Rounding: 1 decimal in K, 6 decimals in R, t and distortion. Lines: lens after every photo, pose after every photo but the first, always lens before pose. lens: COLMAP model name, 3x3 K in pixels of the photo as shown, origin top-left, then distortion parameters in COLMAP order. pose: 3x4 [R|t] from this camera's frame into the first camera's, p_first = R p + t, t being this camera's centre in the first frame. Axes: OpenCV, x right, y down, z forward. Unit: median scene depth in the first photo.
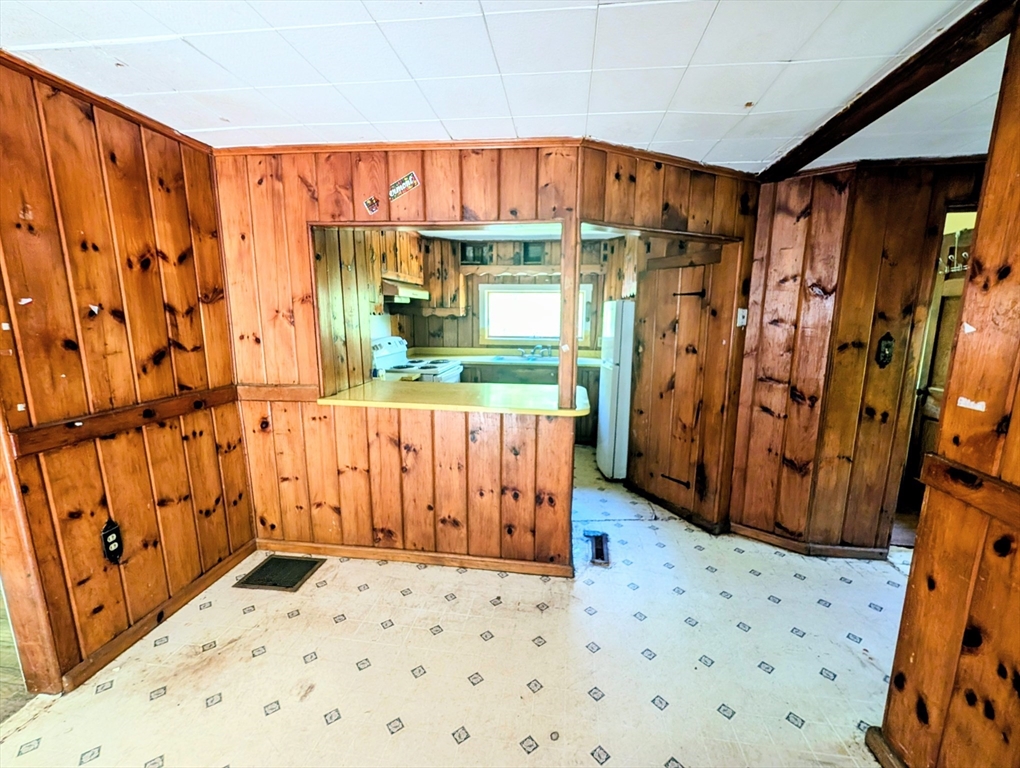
lens RADIAL K [[430.7, 0, 527.9], [0, 430.7, 387.1], [0, 0, 1]] dist [0.001164, -0.000130]
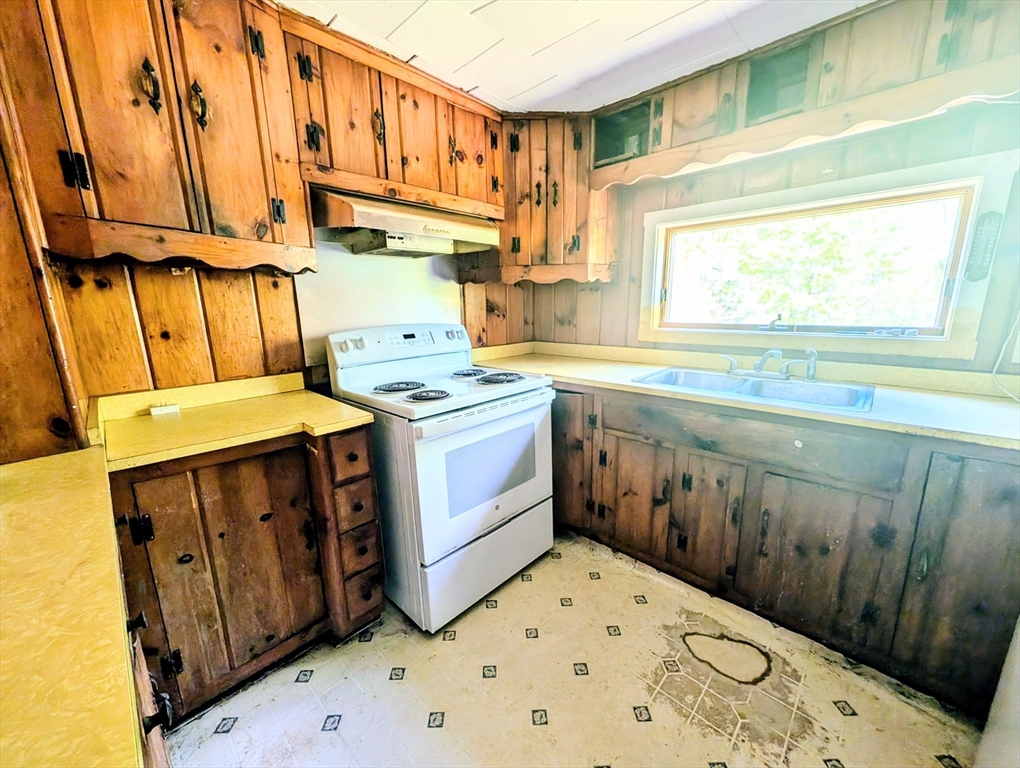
lens RADIAL K [[399.5, 0, 510.9], [0, 399.5, 387.6], [0, 0, 1]] dist [0.002961, -0.000192]
pose [[0.785374, 0.105267, -0.610005, 0.111563], [-0.081221, 0.994439, 0.067037, -0.125753], [0.613669, -0.003104, 0.789557, 1.067367]]
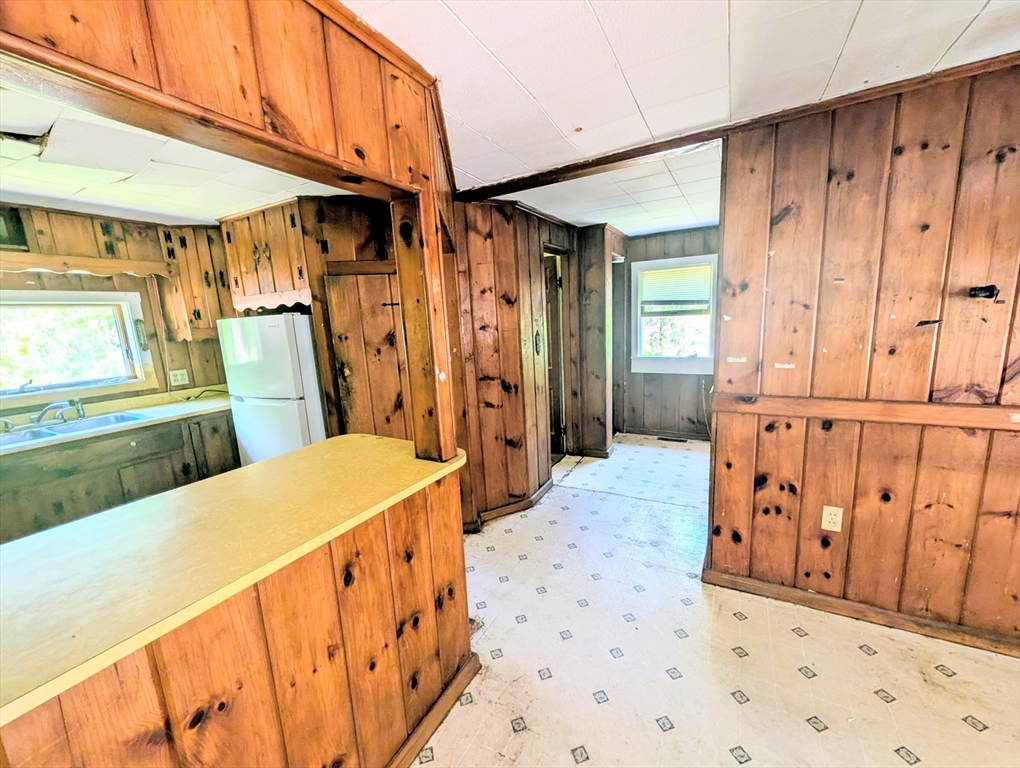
lens RADIAL K [[399.5, 0, 510.9], [0, 399.5, 387.6], [0, 0, 1]] dist [0.002961, -0.000192]
pose [[0.386163, -0.187737, 0.903124, -0.378367], [0.206494, 0.971817, 0.113723, -0.101173], [-0.899021, 0.142574, 0.414046, 0.511865]]
